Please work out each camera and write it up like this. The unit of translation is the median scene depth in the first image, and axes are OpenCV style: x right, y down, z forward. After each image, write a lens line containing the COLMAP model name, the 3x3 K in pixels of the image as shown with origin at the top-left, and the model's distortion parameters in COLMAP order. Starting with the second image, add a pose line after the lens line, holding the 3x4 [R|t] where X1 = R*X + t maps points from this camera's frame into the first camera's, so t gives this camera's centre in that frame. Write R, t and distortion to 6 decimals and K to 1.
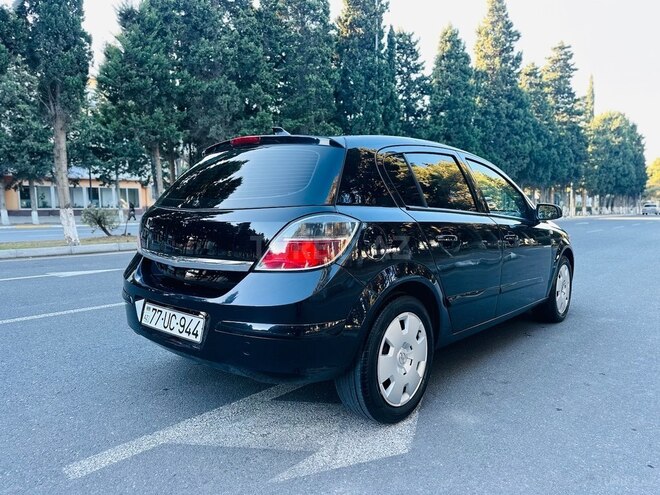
lens RADIAL K [[469.9, 0, 330.0], [0, 469.9, 247.5], [0, 0, 1]] dist [0.038128, -0.041898]
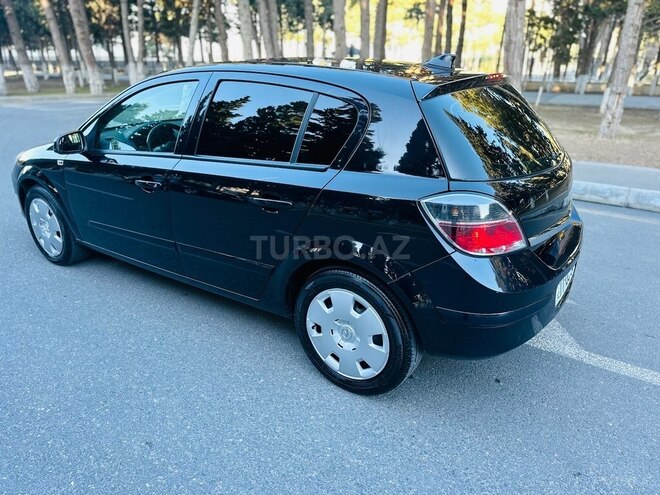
lens RADIAL K [[469.9, 0, 330.0], [0, 469.9, 247.5], [0, 0, 1]] dist [0.038128, -0.041898]
pose [[-0.125820, -0.371555, 0.919846, -0.109362], [0.083340, 0.919978, 0.383008, -0.030923], [-0.988546, 0.124850, -0.084786, 0.144571]]
